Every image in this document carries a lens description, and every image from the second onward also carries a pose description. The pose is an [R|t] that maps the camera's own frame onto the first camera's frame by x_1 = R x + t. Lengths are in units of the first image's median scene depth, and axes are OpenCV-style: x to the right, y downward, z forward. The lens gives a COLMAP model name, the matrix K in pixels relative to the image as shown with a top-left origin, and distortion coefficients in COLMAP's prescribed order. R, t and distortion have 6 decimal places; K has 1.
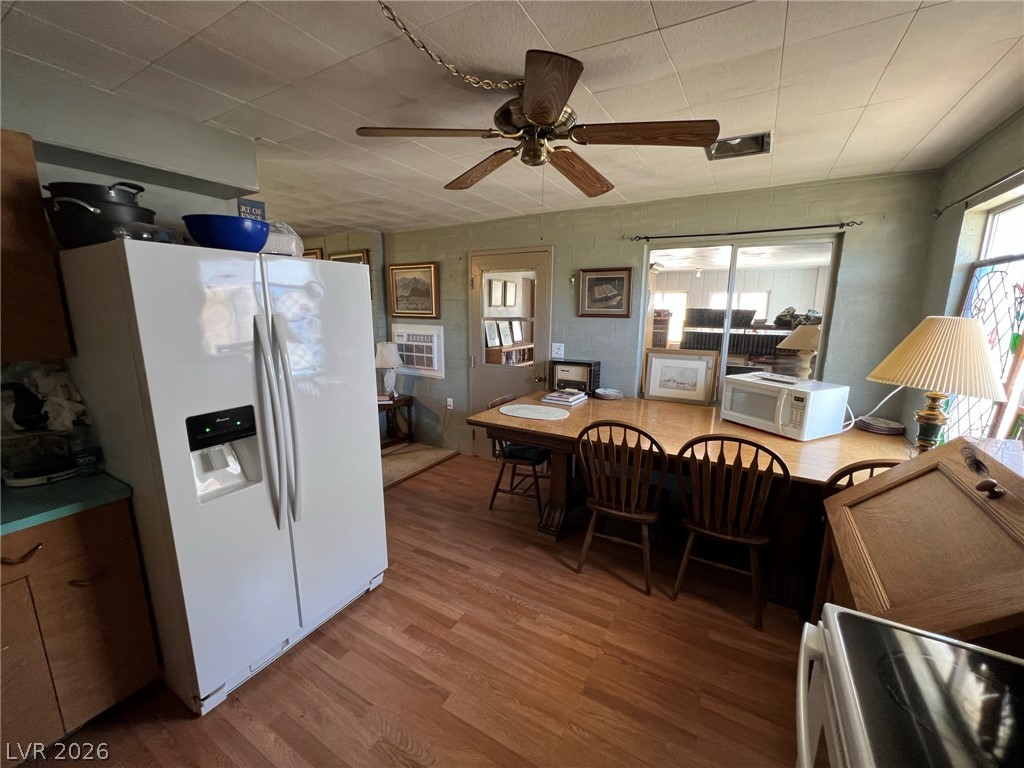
lens RADIAL K [[409.8, 0, 512.6], [0, 409.8, 384.9], [0, 0, 1]] dist [-0.000608, -0.000041]
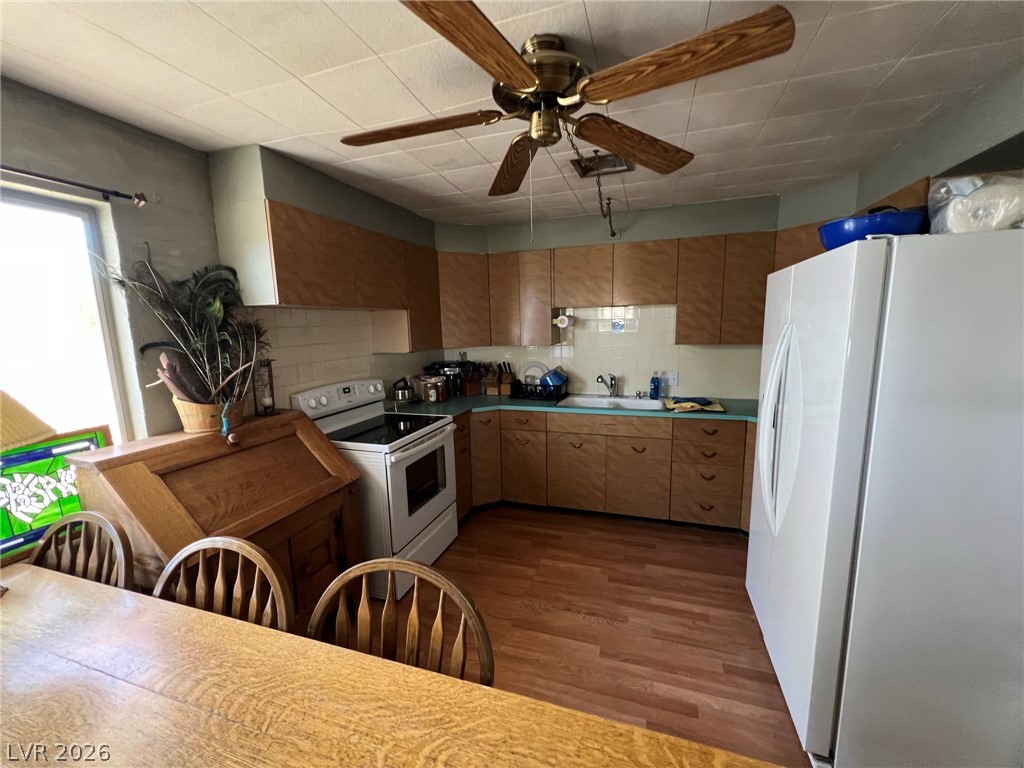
lens RADIAL K [[409.8, 0, 512.1], [0, 409.8, 385.8], [0, 0, 1]] dist [-0.000608, -0.000041]
pose [[-0.977656, 0.044398, -0.205469, 0.283091], [-0.026182, 0.944113, 0.328582, -0.319983], [0.208574, 0.326619, -0.921855, 1.724379]]
